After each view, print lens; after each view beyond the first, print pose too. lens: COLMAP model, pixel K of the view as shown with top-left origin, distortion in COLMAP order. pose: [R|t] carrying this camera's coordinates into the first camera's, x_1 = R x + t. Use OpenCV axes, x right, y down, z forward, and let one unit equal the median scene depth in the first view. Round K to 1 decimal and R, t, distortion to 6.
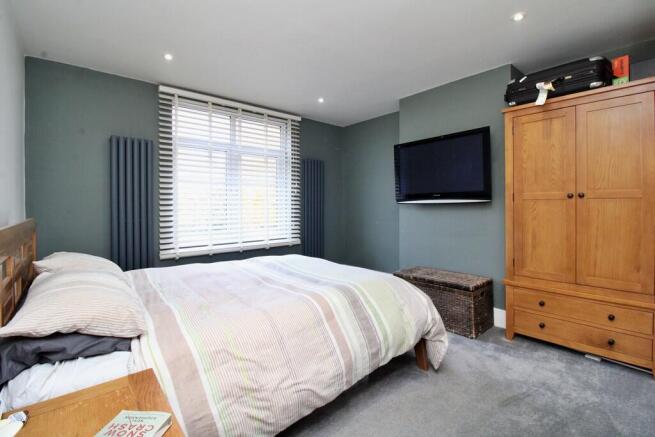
lens RADIAL K [[304.3, 0, 332.9], [0, 304.3, 207.1], [0, 0, 1]] dist [-0.023174, -0.001300]
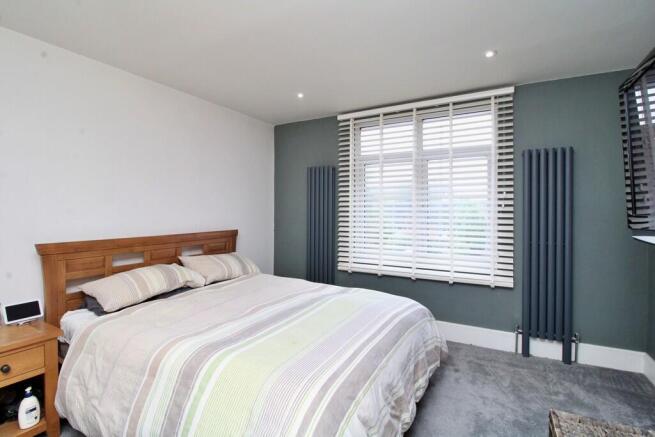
lens RADIAL K [[304.3, 0, 332.9], [0, 304.3, 207.1], [0, 0, 1]] dist [-0.023174, -0.001300]
pose [[0.335500, -0.000836, -0.942040, 0.434231], [-0.003673, 0.999991, -0.002196, -0.052054], [0.942033, 0.004197, 0.335493, 0.534329]]
